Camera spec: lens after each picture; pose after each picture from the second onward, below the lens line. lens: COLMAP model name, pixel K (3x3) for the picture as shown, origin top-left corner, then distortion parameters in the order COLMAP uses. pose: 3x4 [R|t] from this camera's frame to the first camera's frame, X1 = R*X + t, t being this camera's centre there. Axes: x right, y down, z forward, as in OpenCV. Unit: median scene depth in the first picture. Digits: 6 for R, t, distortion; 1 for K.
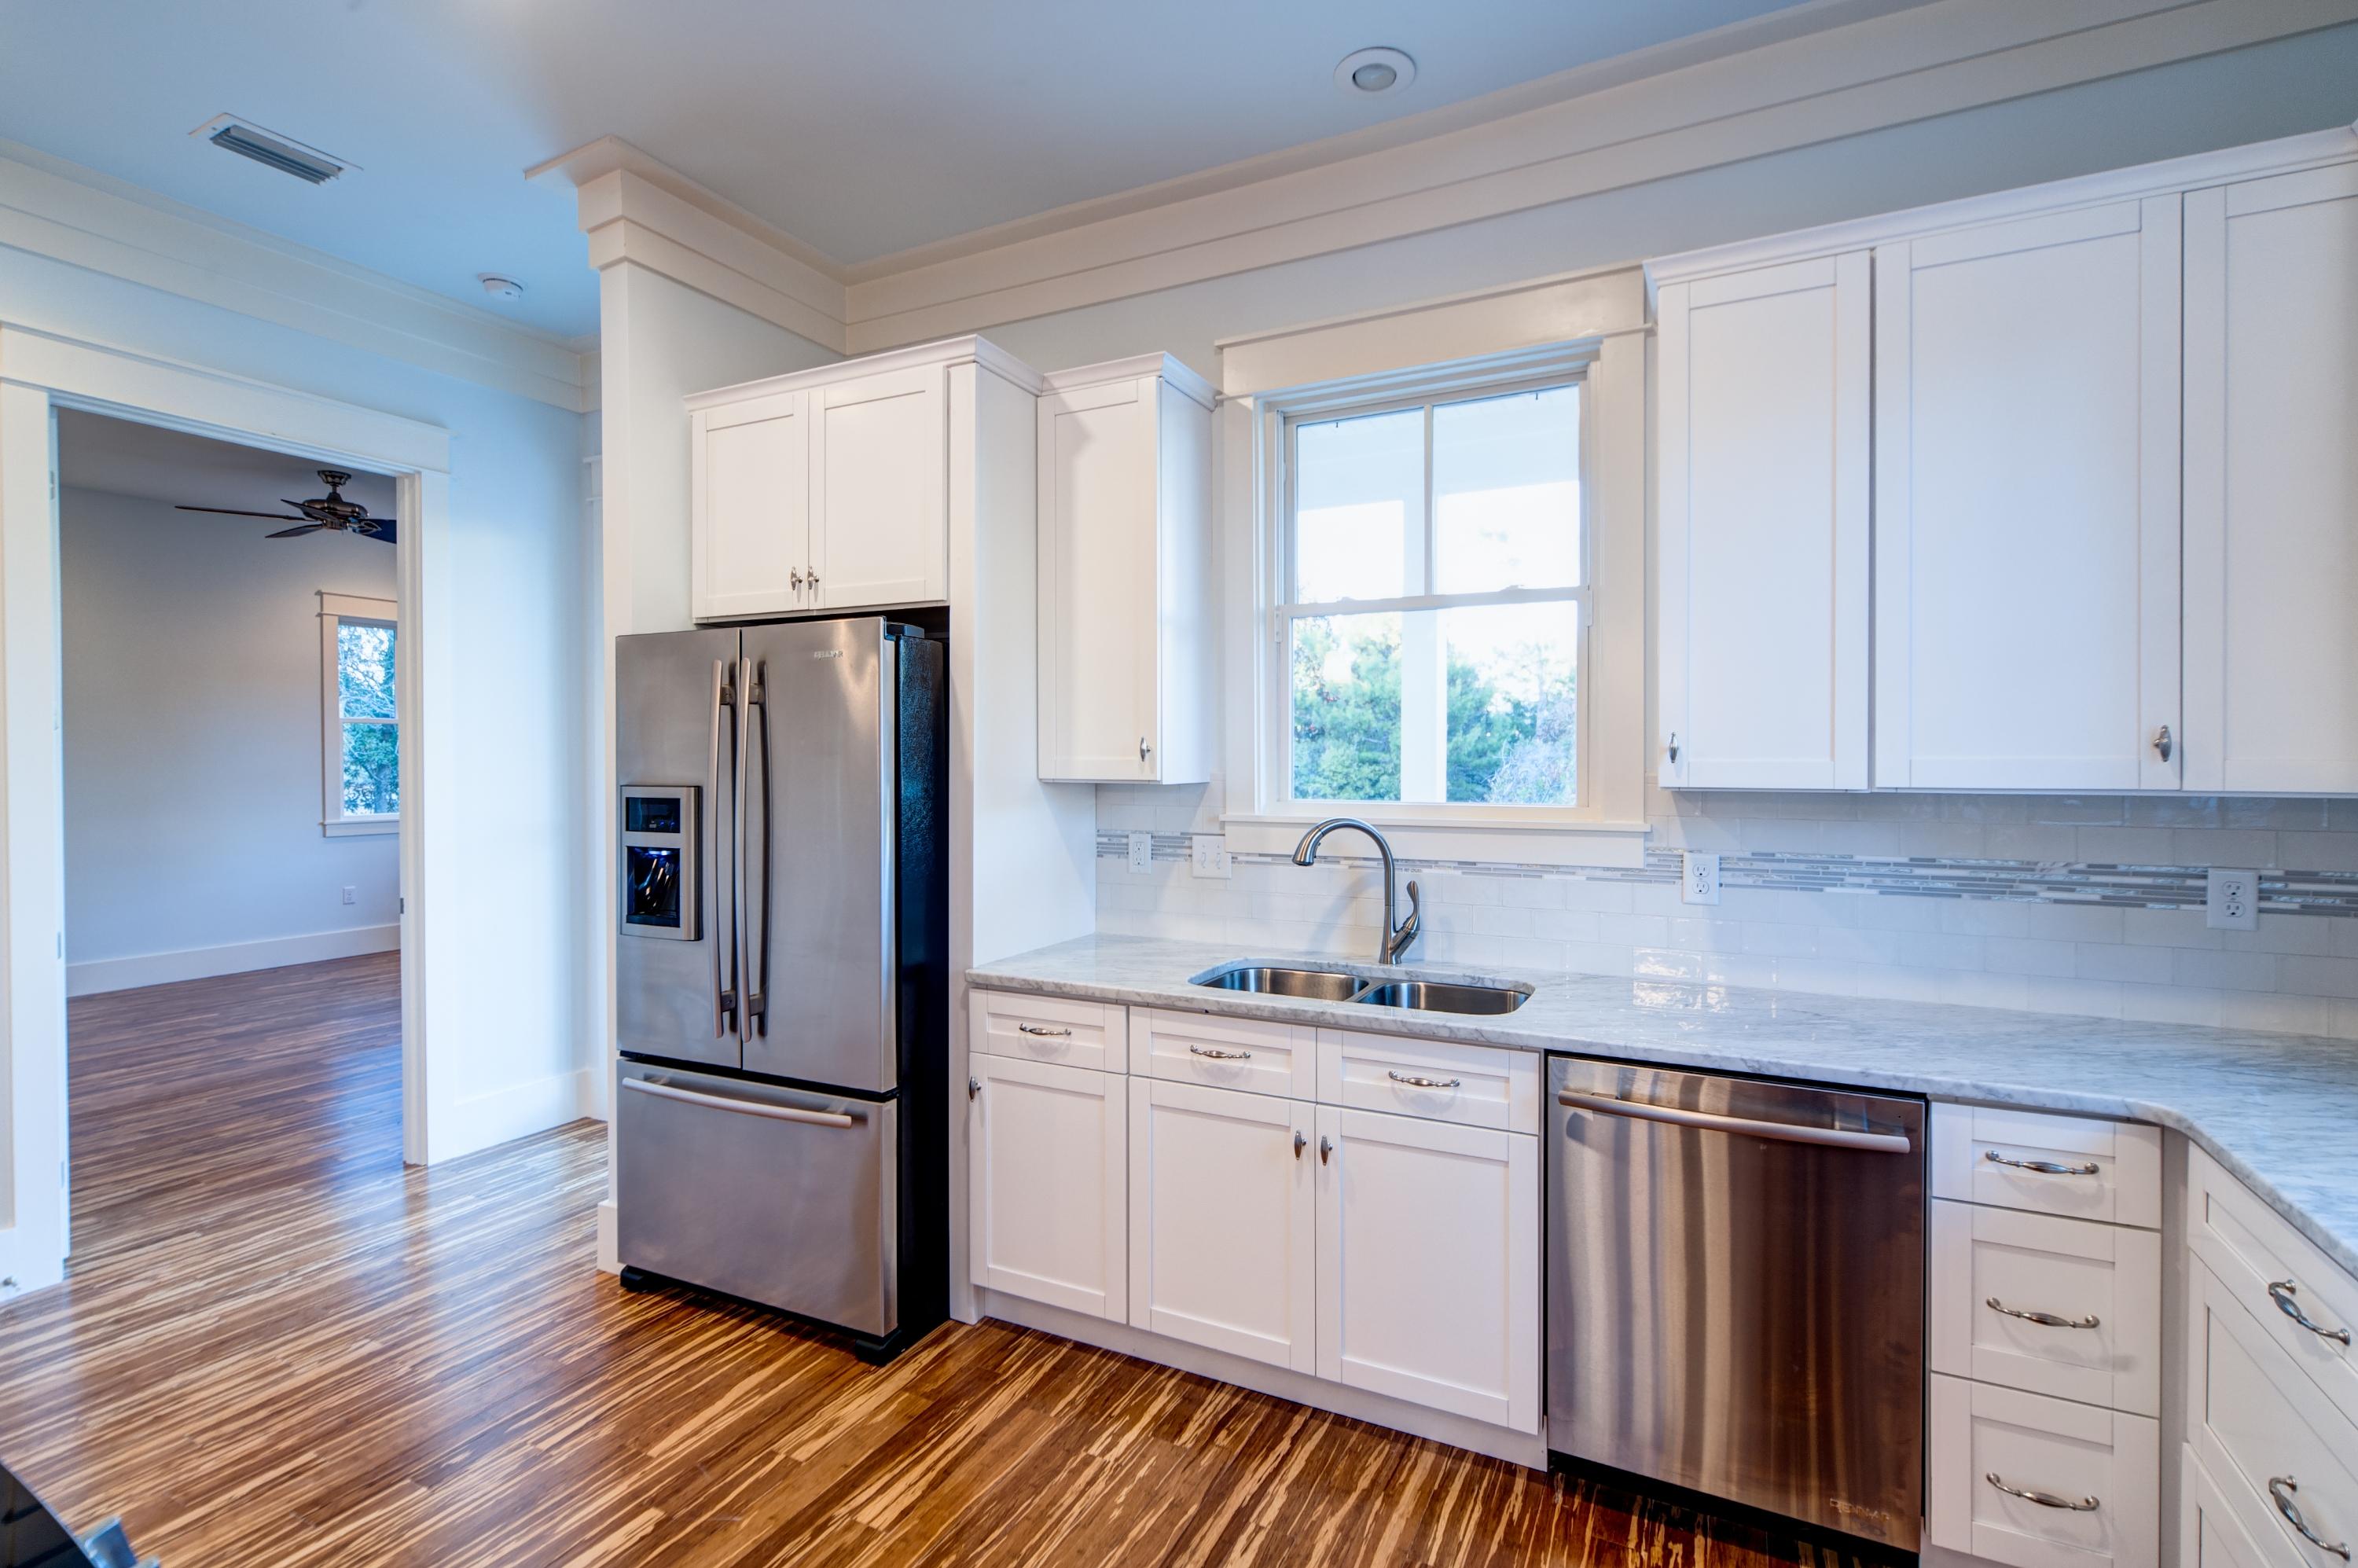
lens RADIAL K [[1078.6, 0, 1172.3], [0, 1078.6, 769.3], [0, 0, 1]] dist [-0.001261, -0.000326]
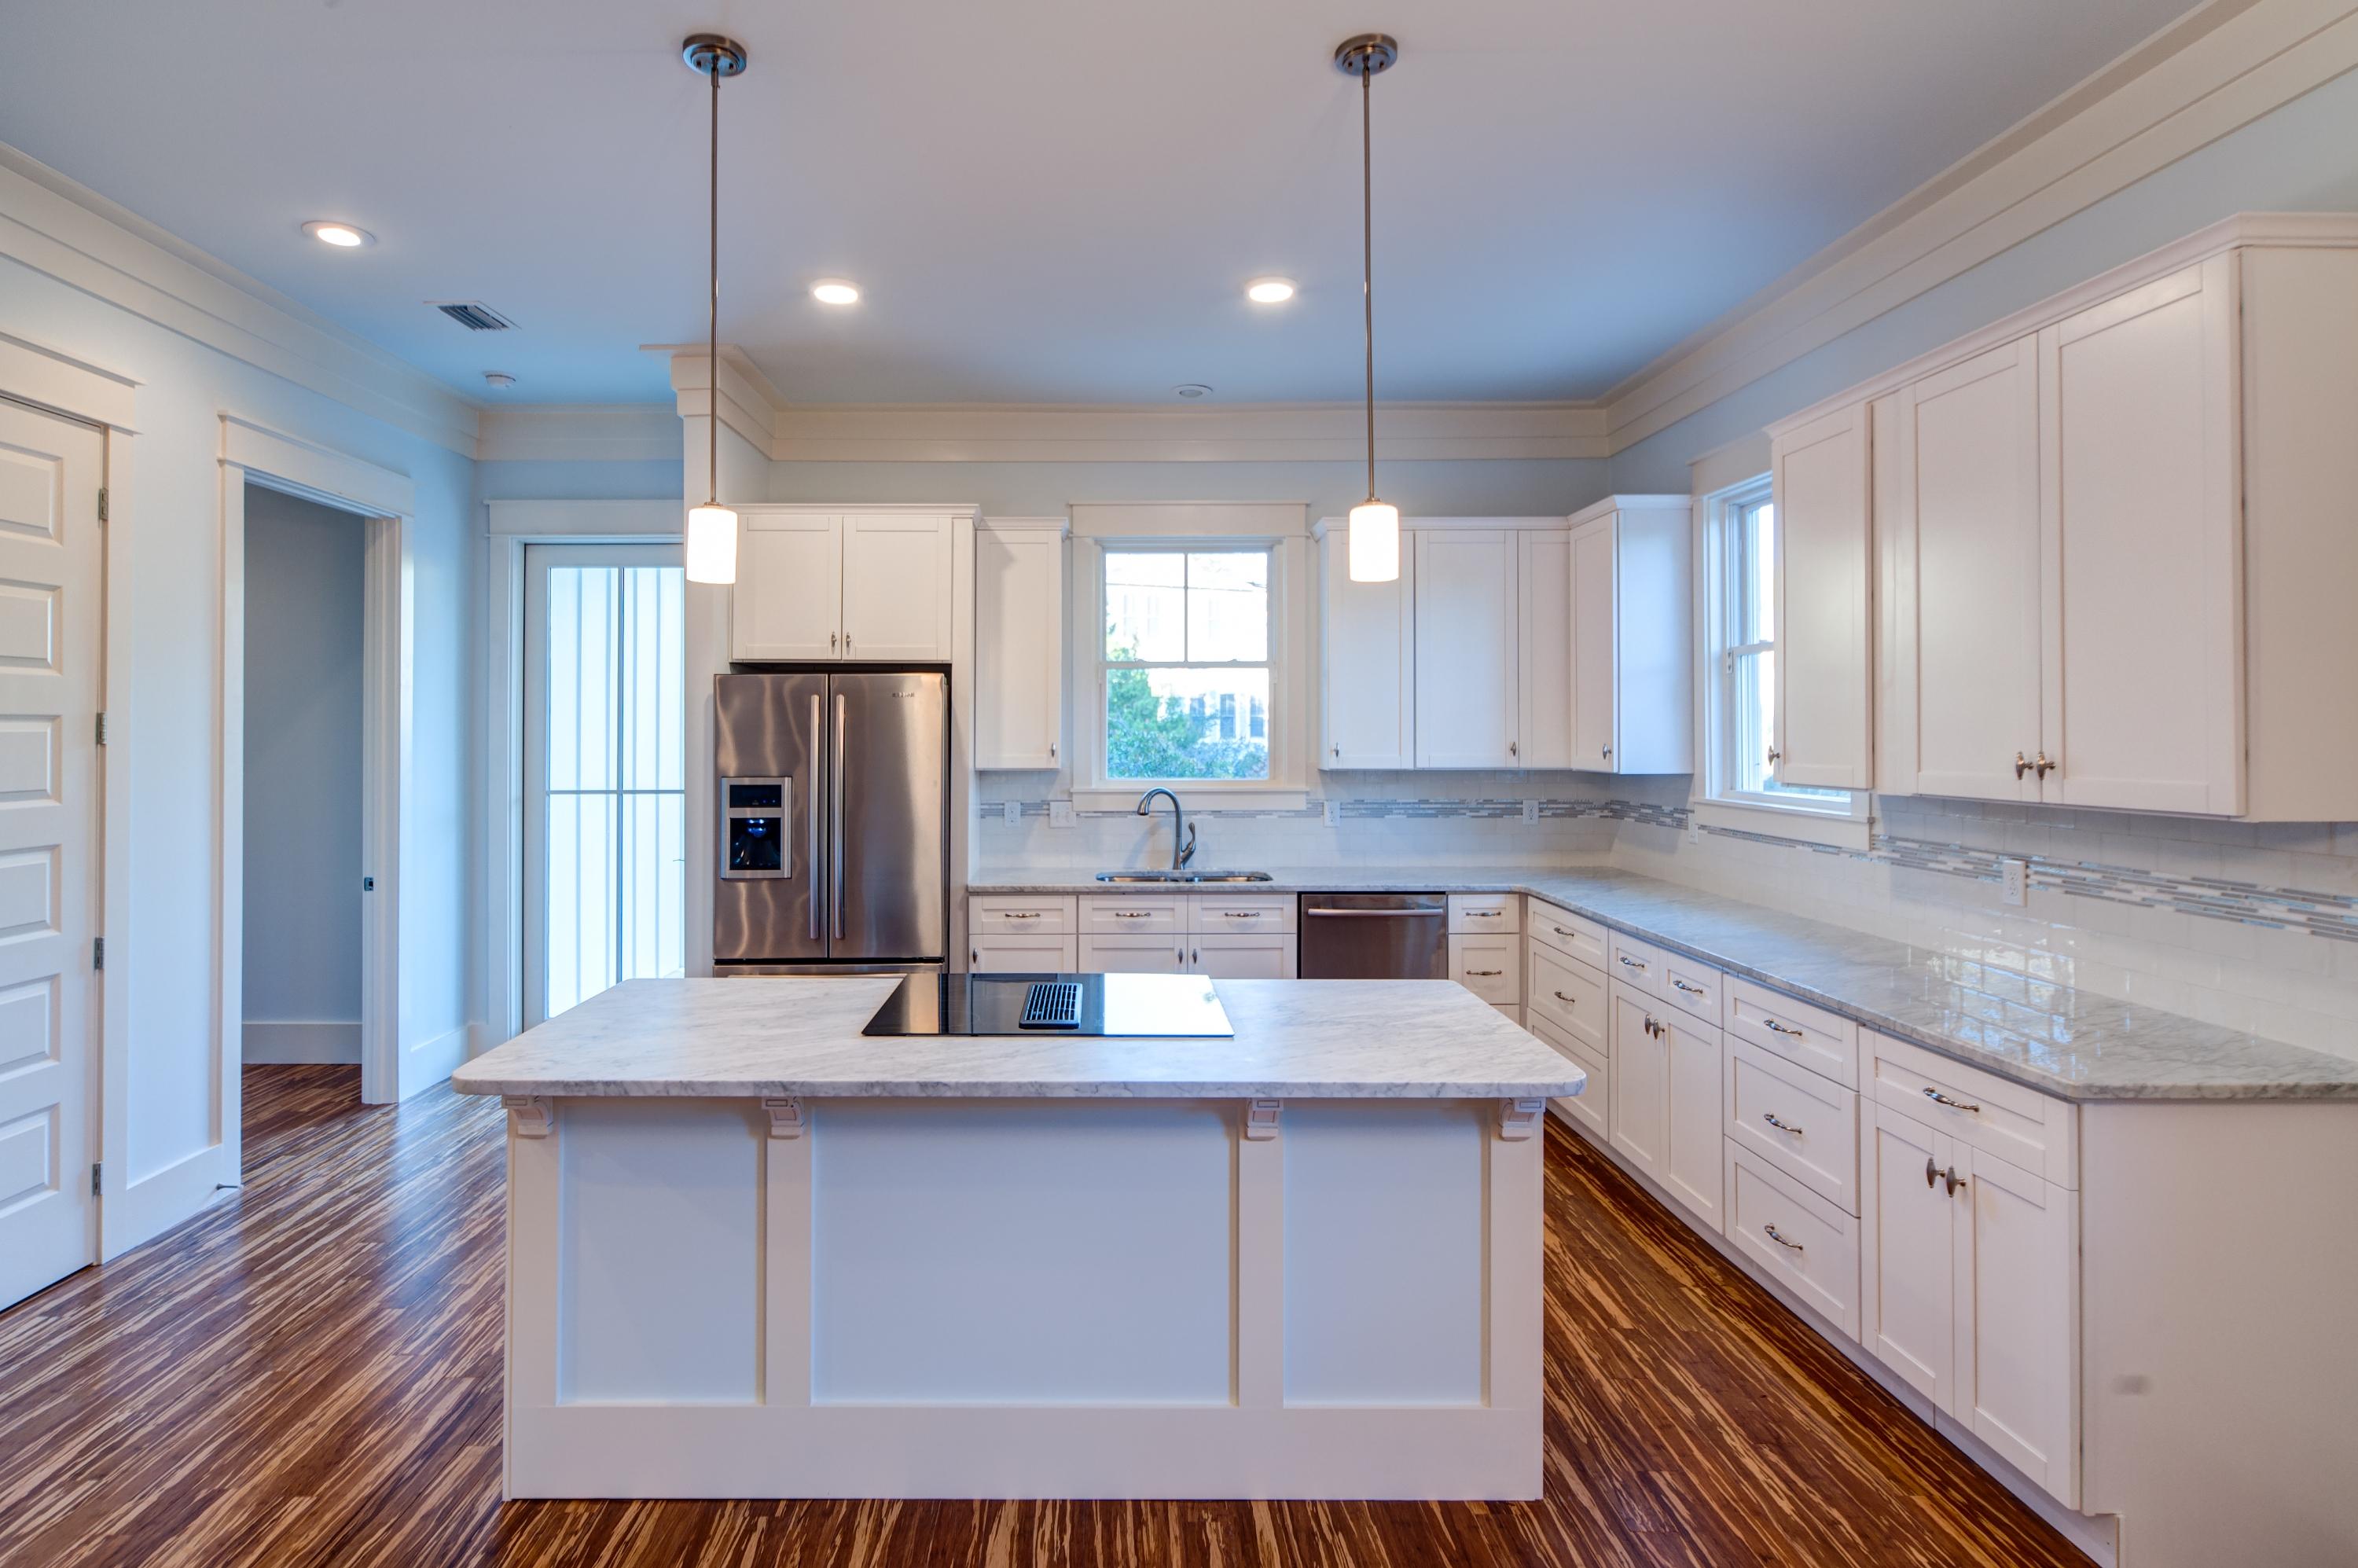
lens RADIAL K [[1174.3, 0, 1101.6], [0, 1174.3, 732.4], [0, 0, 1]] dist [-0.000377, -0.000992]
pose [[0.890423, -0.000212, 0.455134, -0.869243], [0.005573, 0.999930, -0.010437, -0.029385], [-0.455100, 0.011830, 0.890362, -0.736723]]
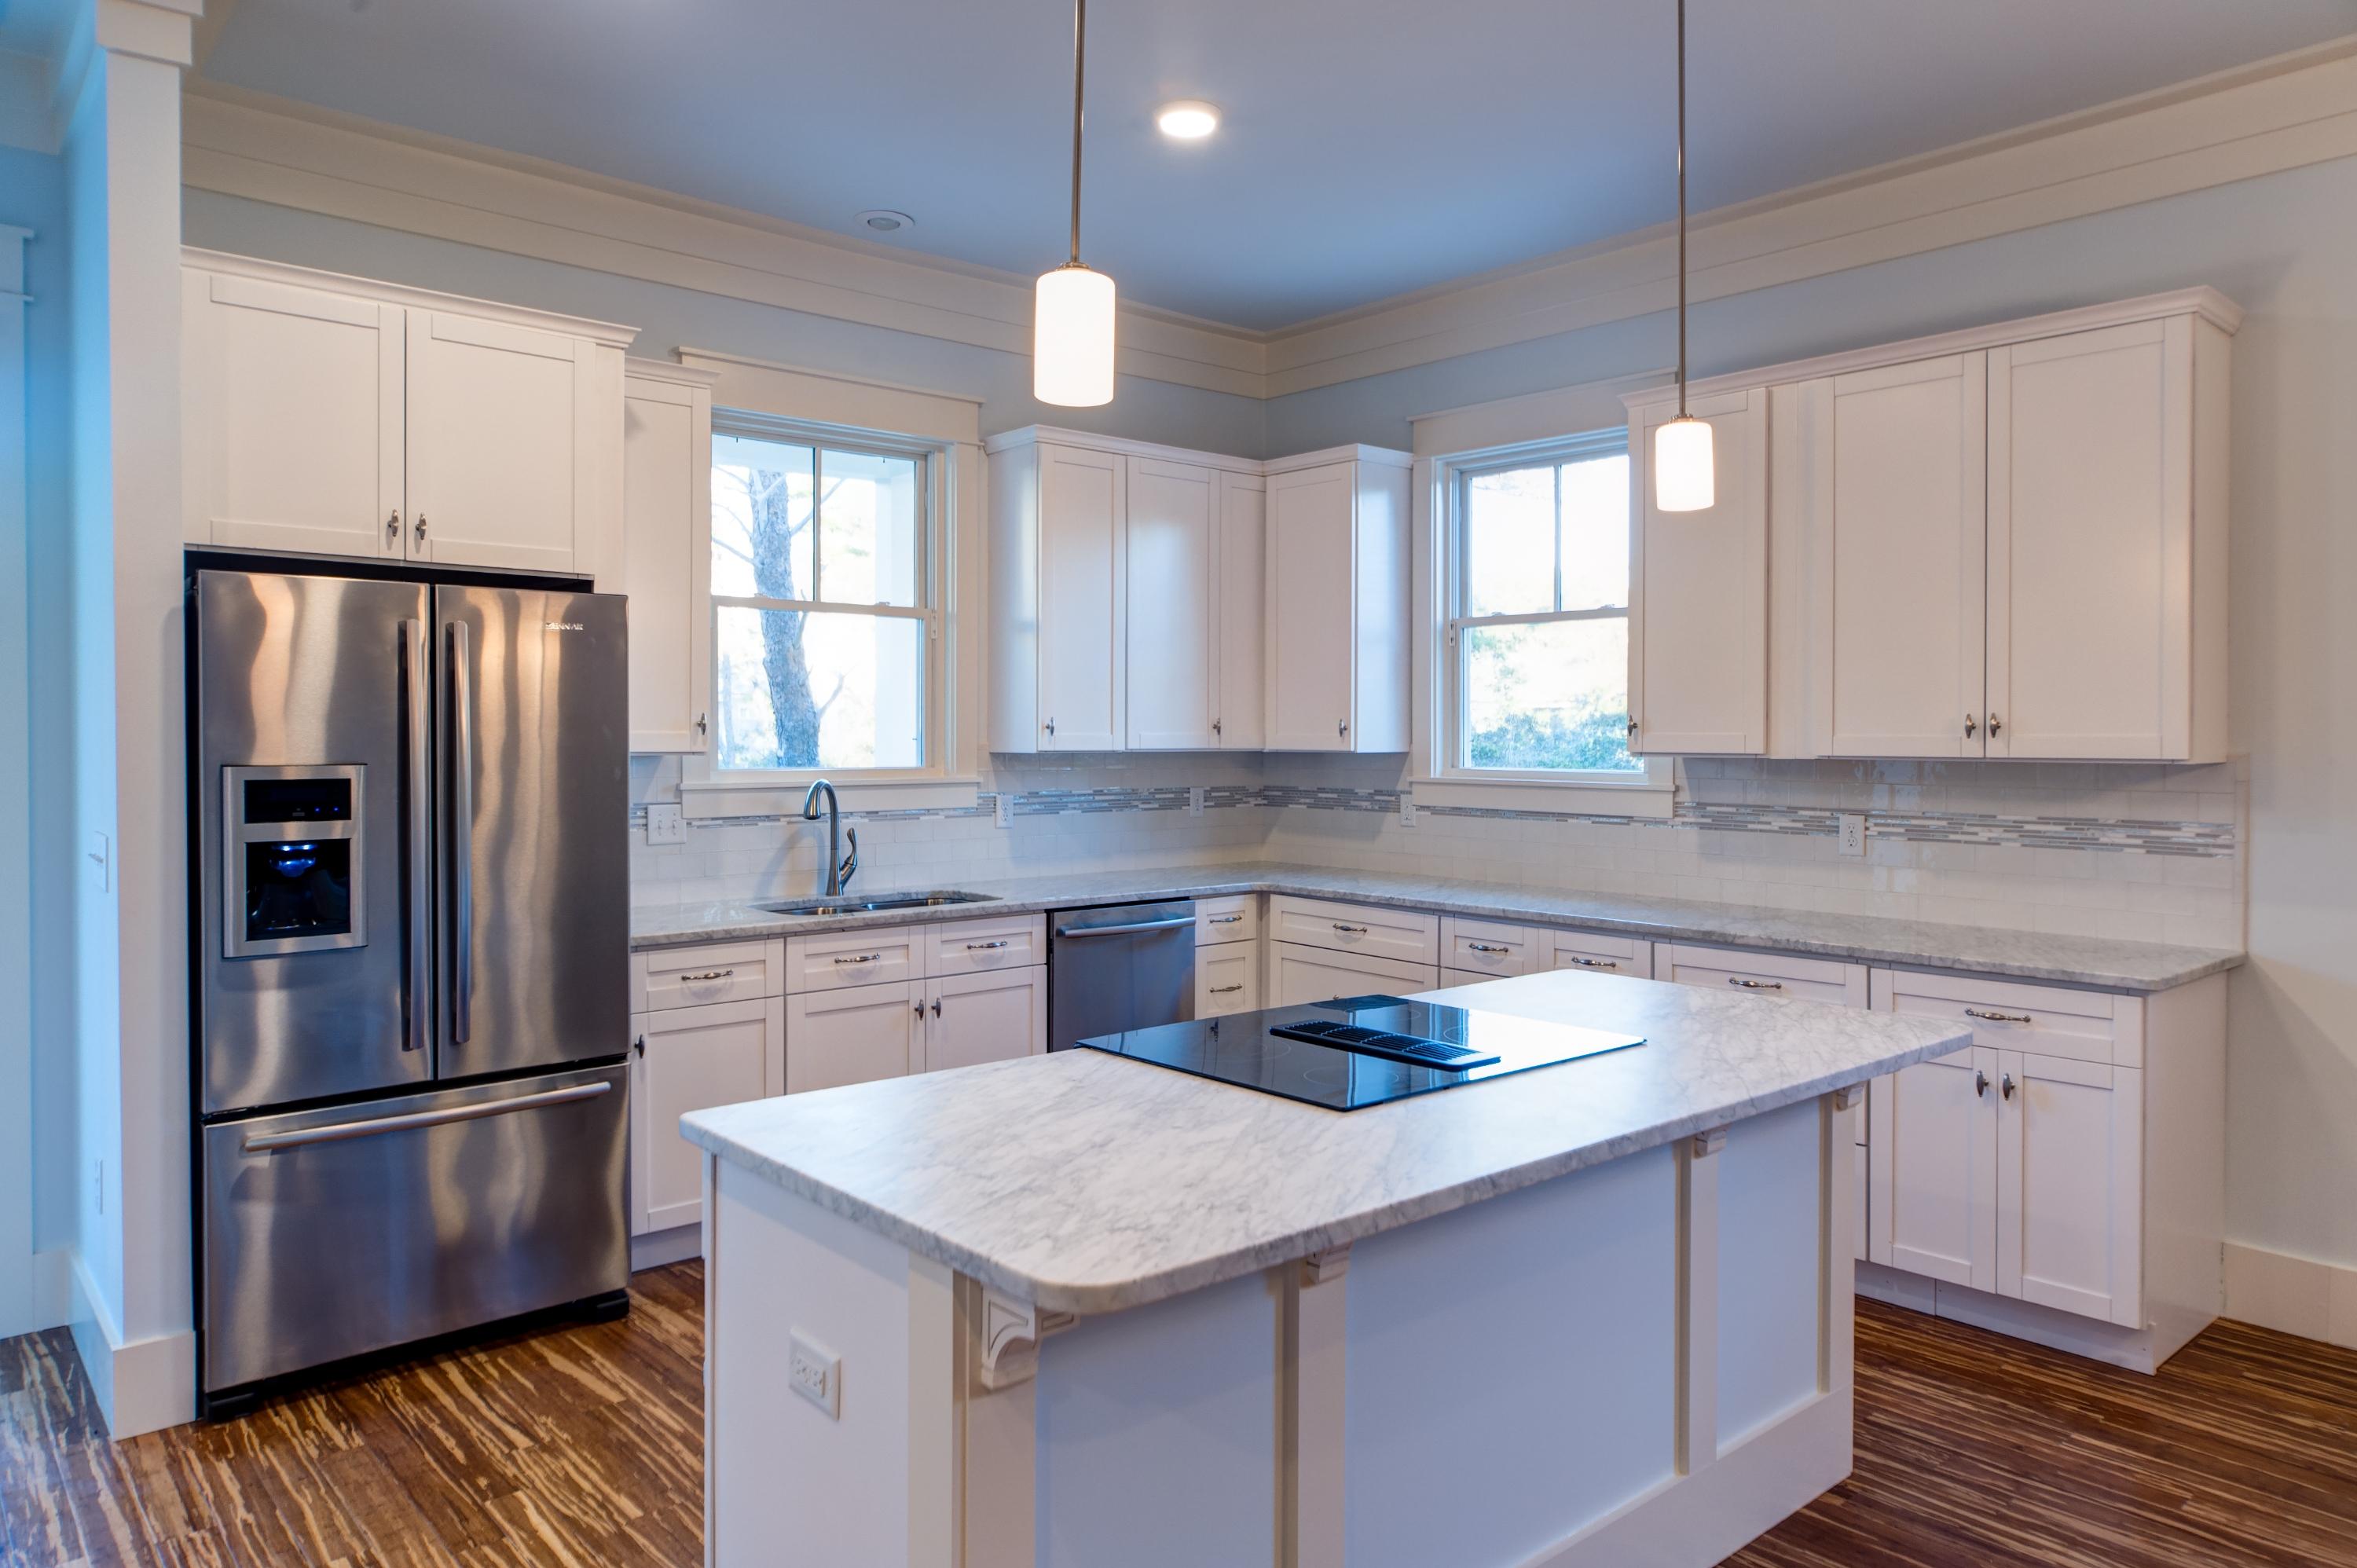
lens RADIAL K [[1495.3, 0, 1160.7], [0, 1495.3, 756.0], [0, 0, 1]] dist [0.005507, -0.005537]
pose [[0.386157, -0.012080, 0.922354, -1.385843], [0.006950, 0.999924, 0.010186, 0.001545], [-0.922407, 0.002477, 0.386211, -0.036811]]
